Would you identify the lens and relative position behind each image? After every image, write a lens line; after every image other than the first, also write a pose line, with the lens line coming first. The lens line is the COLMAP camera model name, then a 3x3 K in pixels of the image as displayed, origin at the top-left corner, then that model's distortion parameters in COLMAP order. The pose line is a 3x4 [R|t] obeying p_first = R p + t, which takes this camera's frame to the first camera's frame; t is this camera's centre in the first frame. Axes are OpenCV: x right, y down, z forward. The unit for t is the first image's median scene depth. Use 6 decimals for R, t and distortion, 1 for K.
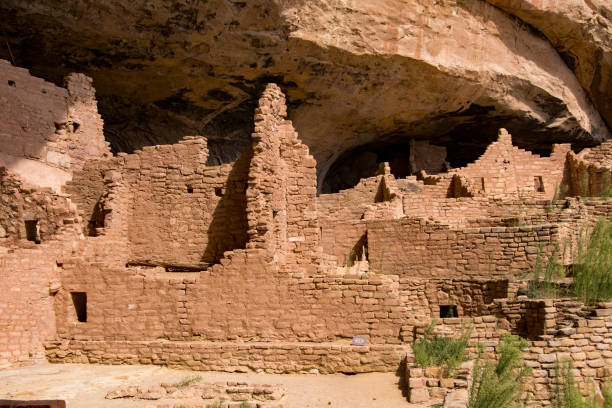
lens RADIAL K [[1032.2, 0, 298.4], [0, 1032.2, 217.3], [0, 0, 1]] dist [0.322873, 0.000000]
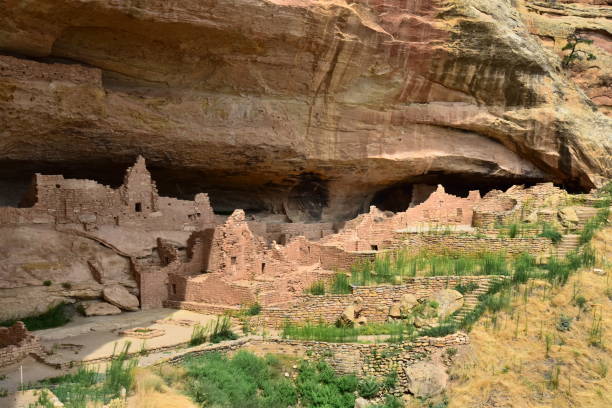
lens RADIAL K [[885.1, 0, 296.9], [0, 885.1, 215.5], [0, 0, 1]] dist [0.281604, 0.000000]
pose [[0.905251, -0.001925, -0.424874, 0.931733], [0.042928, 0.995287, 0.086955, -0.258254], [0.422704, -0.096954, 0.901067, -0.885464]]
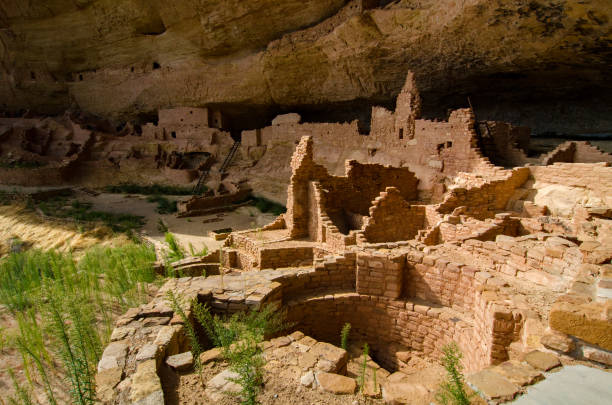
lens RADIAL K [[332.9, 0, 303.6], [0, 332.9, 200.2], [0, 0, 1]] dist [-0.005736, -0.009086]
pose [[-0.760137, 0.110483, -0.640301, 0.312540], [0.051714, 0.992599, 0.109879, -0.064045], [0.647702, 0.050411, -0.760225, 1.214521]]
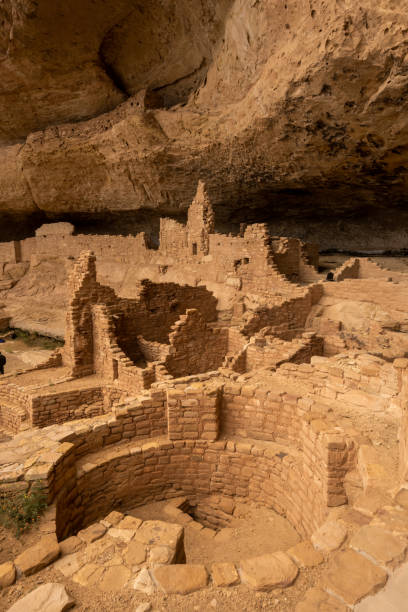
lens RADIAL K [[379.1, 0, 208.9], [0, 379.1, 308.0], [0, 0, 1]] dist [-0.000340, 0.004632]
pose [[-0.502865, 0.110575, -0.857263, 0.311254], [0.065693, 0.993804, 0.089651, -0.066390], [0.861865, -0.011234, -0.507013, 1.197546]]
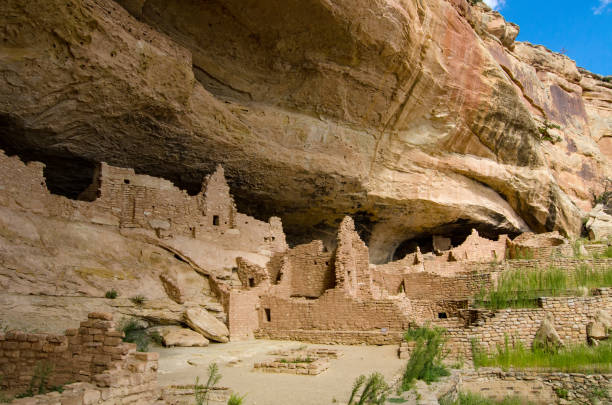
lens RADIAL K [[457.1, 0, 299.8], [0, 457.1, 204.9], [0, 0, 1]] dist [0.006548, -0.011327]
pose [[0.972365, -0.065627, -0.224051, 0.084597], [0.031516, 0.987792, -0.152560, -0.000237], [0.231327, 0.141282, 0.962563, -0.008735]]
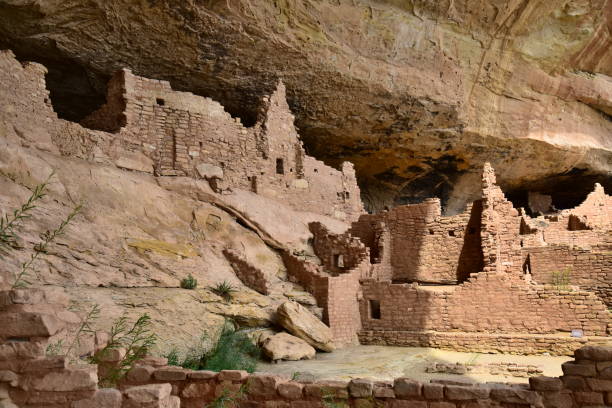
lens RADIAL K [[638.2, 0, 307.5], [0, 638.2, 208.0], [0, 0, 1]] dist [0.084387, 0.000000]
pose [[0.990503, -0.031403, -0.133859, -0.135896], [0.024959, 0.998460, -0.049551, -0.017047], [0.135208, 0.045739, 0.989761, 0.014673]]
